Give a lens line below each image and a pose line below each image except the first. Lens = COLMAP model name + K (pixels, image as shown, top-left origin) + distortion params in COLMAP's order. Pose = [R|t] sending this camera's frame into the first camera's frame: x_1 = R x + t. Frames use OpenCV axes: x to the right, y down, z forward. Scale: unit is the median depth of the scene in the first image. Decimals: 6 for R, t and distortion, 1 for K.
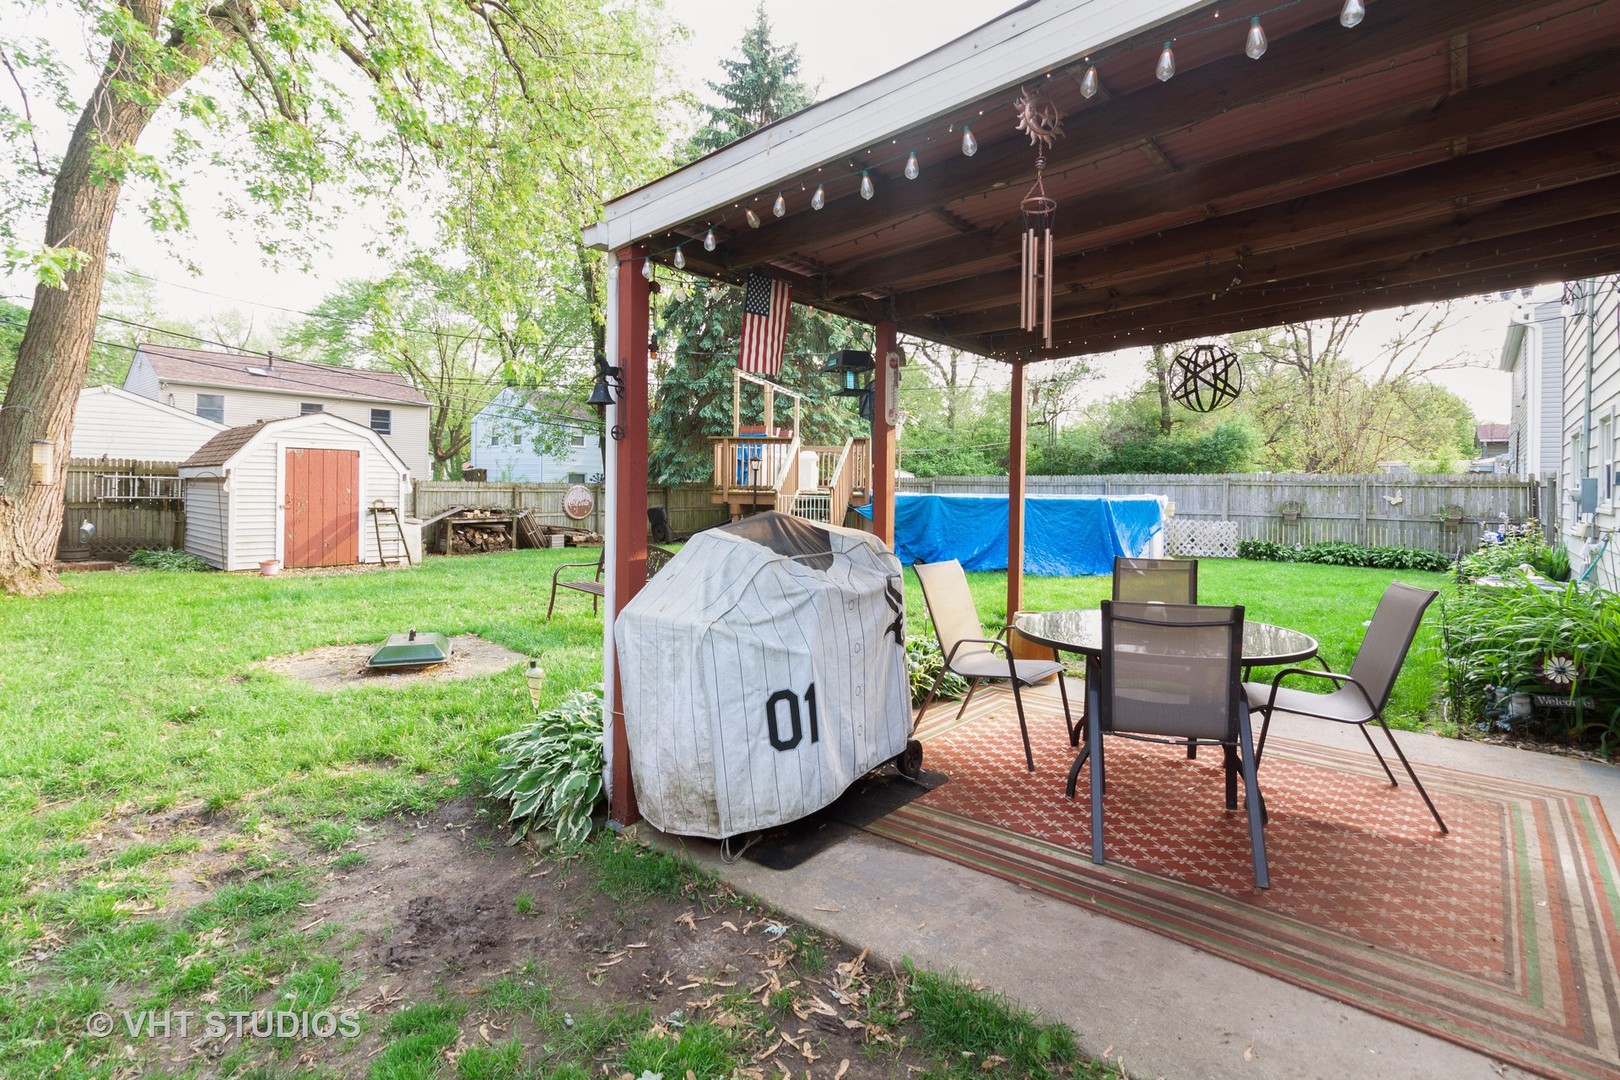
lens RADIAL K [[747.2, 0, 806.5], [0, 747.2, 492.1], [0, 0, 1]] dist [0.001782, 0.000736]
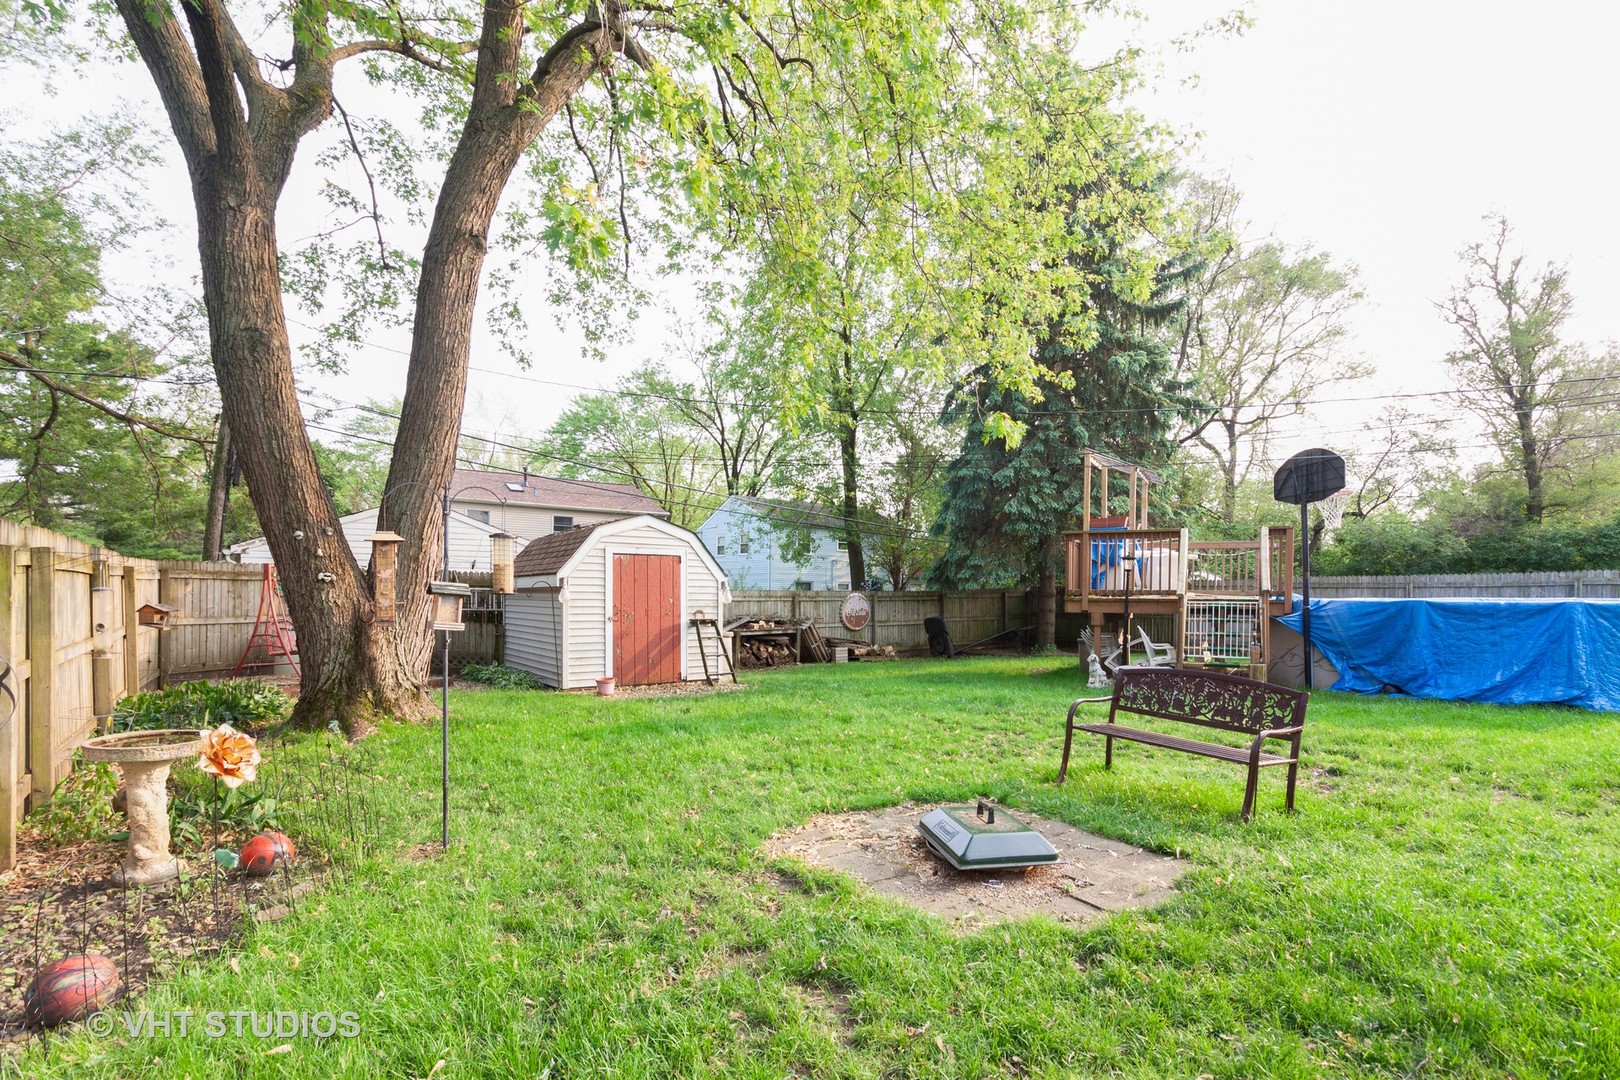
lens RADIAL K [[747.2, 0, 819.9], [0, 747.2, 614.5], [0, 0, 1]] dist [0.001782, 0.000736]
pose [[0.979296, -0.004319, -0.202387, -0.220728], [0.008184, 0.999800, 0.018267, -0.000116], [0.202267, -0.019545, 0.979135, 0.133219]]
